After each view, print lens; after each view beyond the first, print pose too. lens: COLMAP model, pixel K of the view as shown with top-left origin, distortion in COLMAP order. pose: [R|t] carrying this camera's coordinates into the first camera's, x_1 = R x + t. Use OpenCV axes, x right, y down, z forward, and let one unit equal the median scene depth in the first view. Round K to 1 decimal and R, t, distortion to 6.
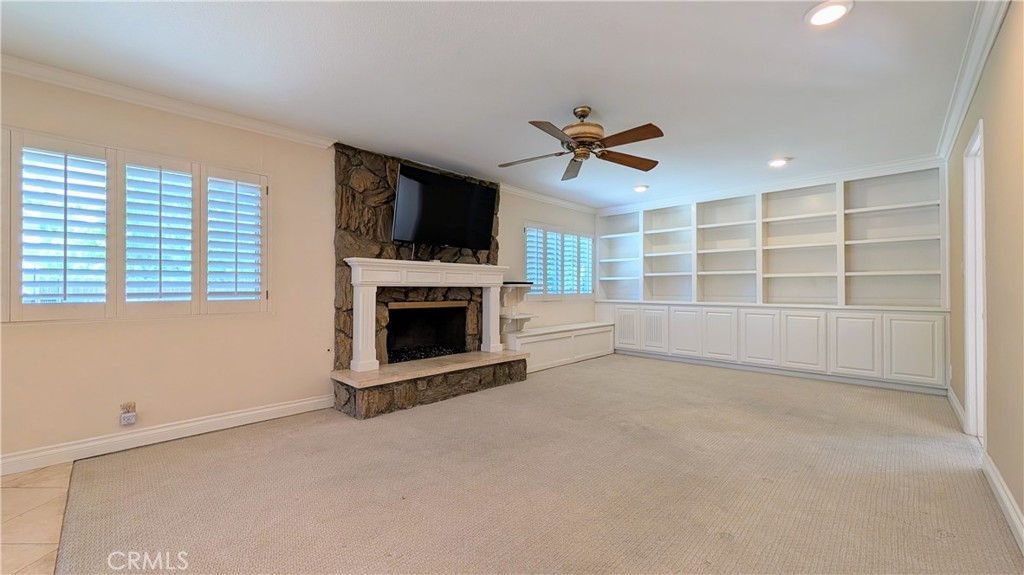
lens RADIAL K [[394.0, 0, 519.9], [0, 394.0, 287.1], [0, 0, 1]] dist [-0.000876, 0.000018]
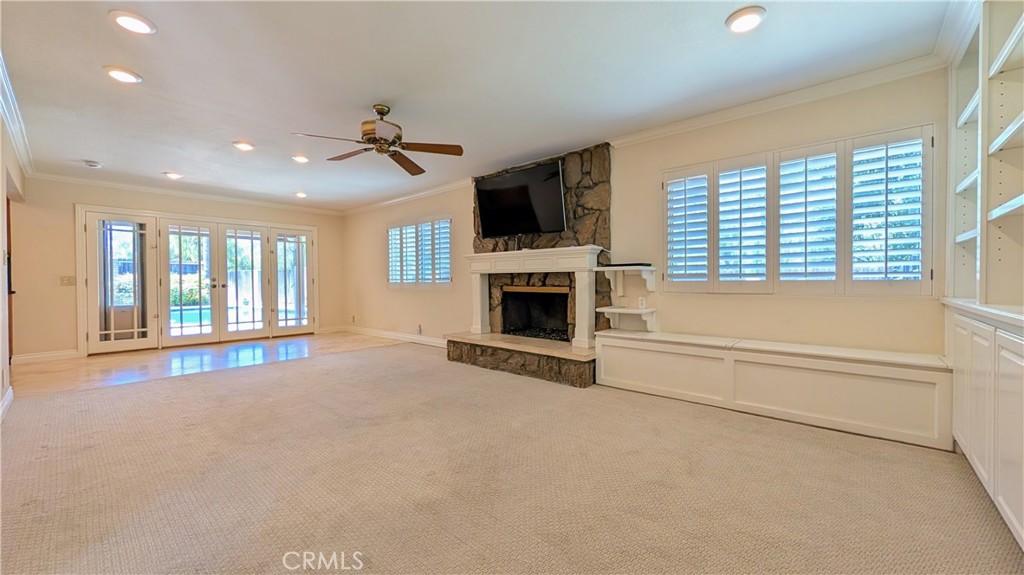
lens RADIAL K [[394.0, 0, 508.7], [0, 394.0, 285.8], [0, 0, 1]] dist [-0.000876, 0.000018]
pose [[0.033292, 0.029695, -0.999004, 0.842344], [0.022380, 0.999286, 0.030450, 0.000426], [0.999195, -0.023372, 0.032604, 0.871123]]
